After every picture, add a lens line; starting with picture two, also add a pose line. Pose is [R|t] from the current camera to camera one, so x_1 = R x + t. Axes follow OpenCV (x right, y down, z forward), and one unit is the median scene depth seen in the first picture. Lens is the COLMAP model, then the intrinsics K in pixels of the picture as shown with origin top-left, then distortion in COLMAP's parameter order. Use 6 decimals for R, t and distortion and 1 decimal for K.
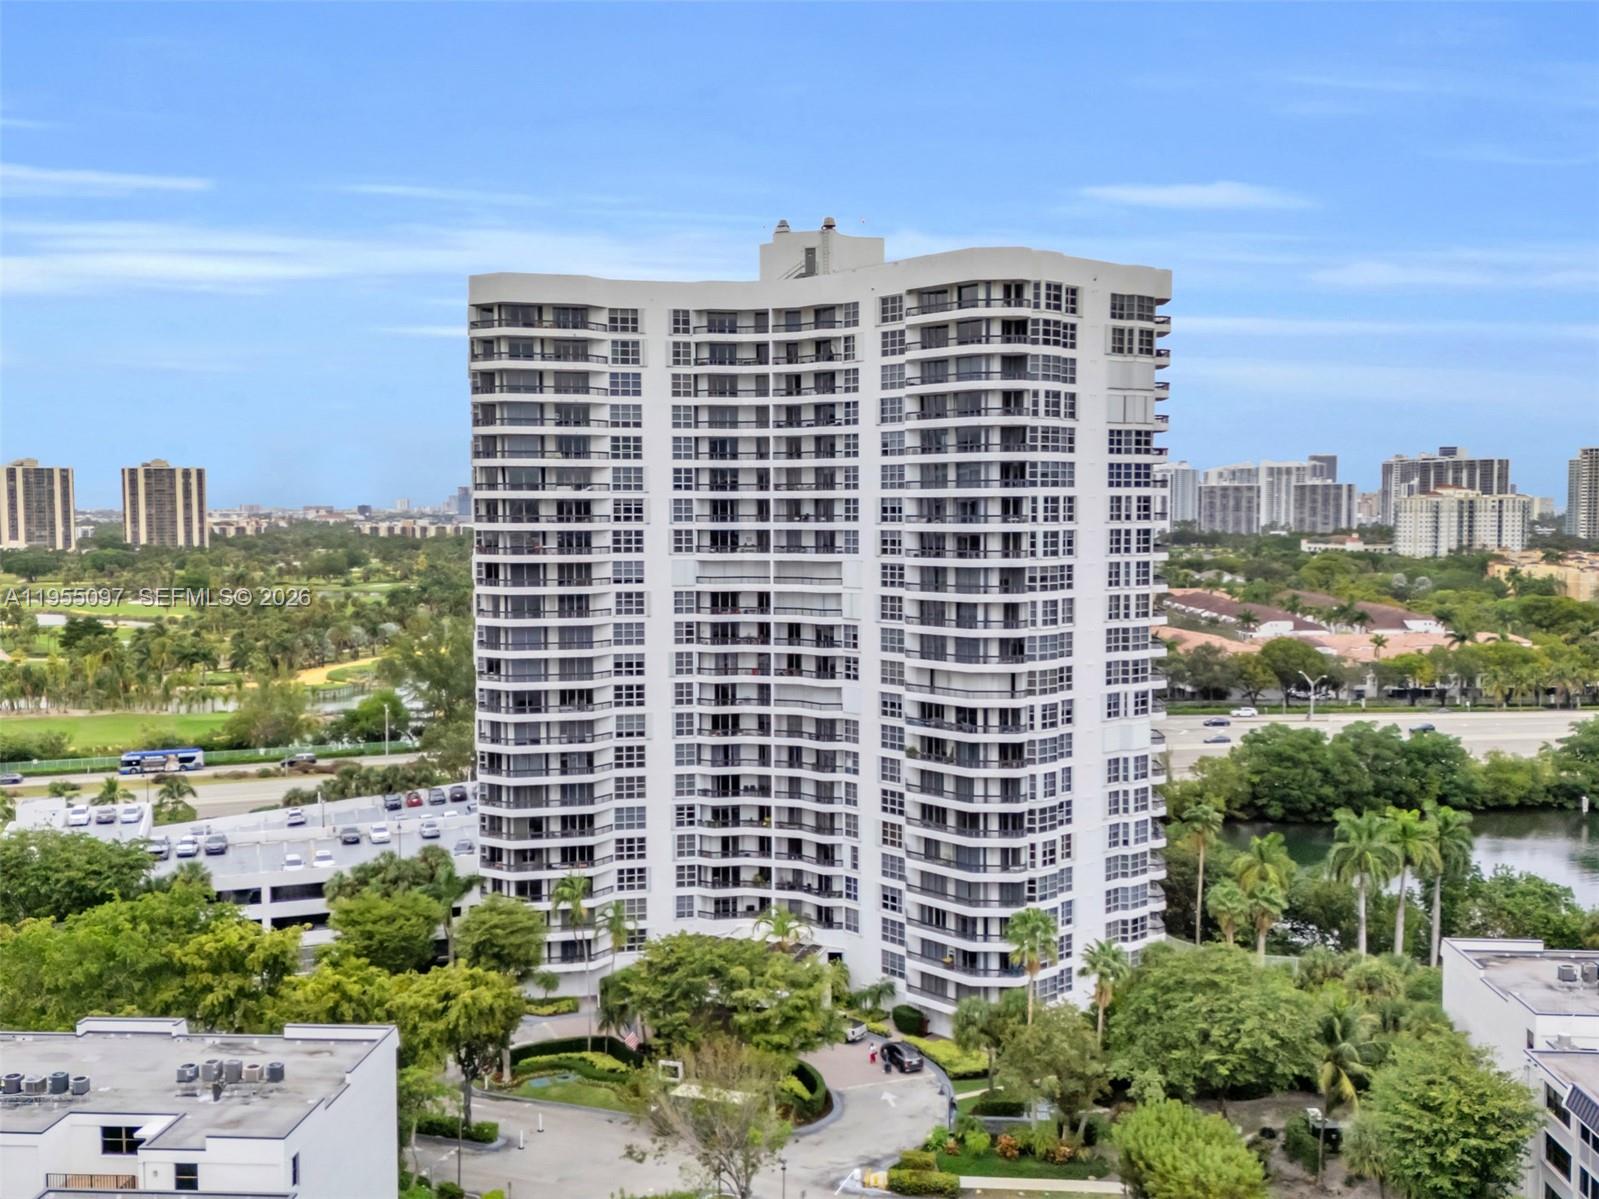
lens RADIAL K [[1568.7, 0, 789.0], [0, 1568.7, 600.2], [0, 0, 1]] dist [0.141614, -0.214571]
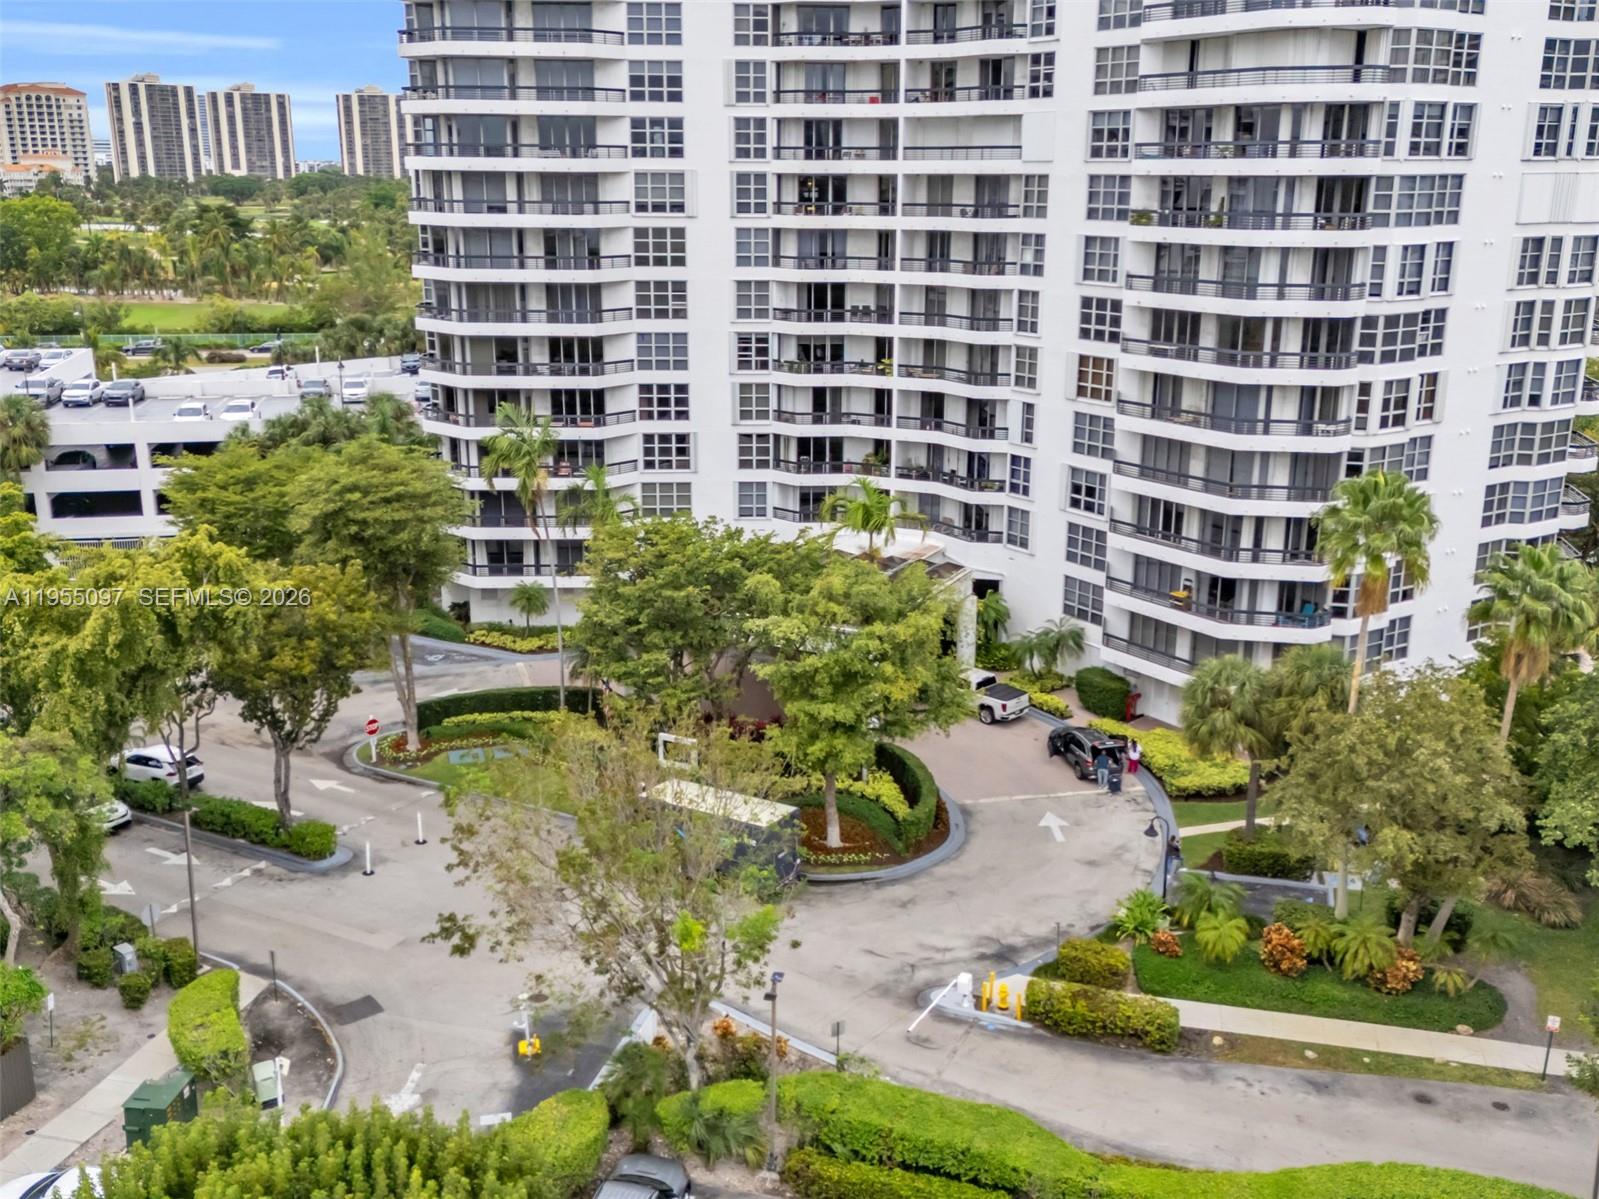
lens RADIAL K [[1568.7, 0, 789.0], [0, 1568.7, 600.2], [0, 0, 1]] dist [0.141614, -0.214571]
pose [[0.988827, 0.047171, -0.141407, 0.040708], [-0.017014, 0.978127, 0.207311, 0.110675], [0.148093, -0.202589, 0.968001, 0.416614]]
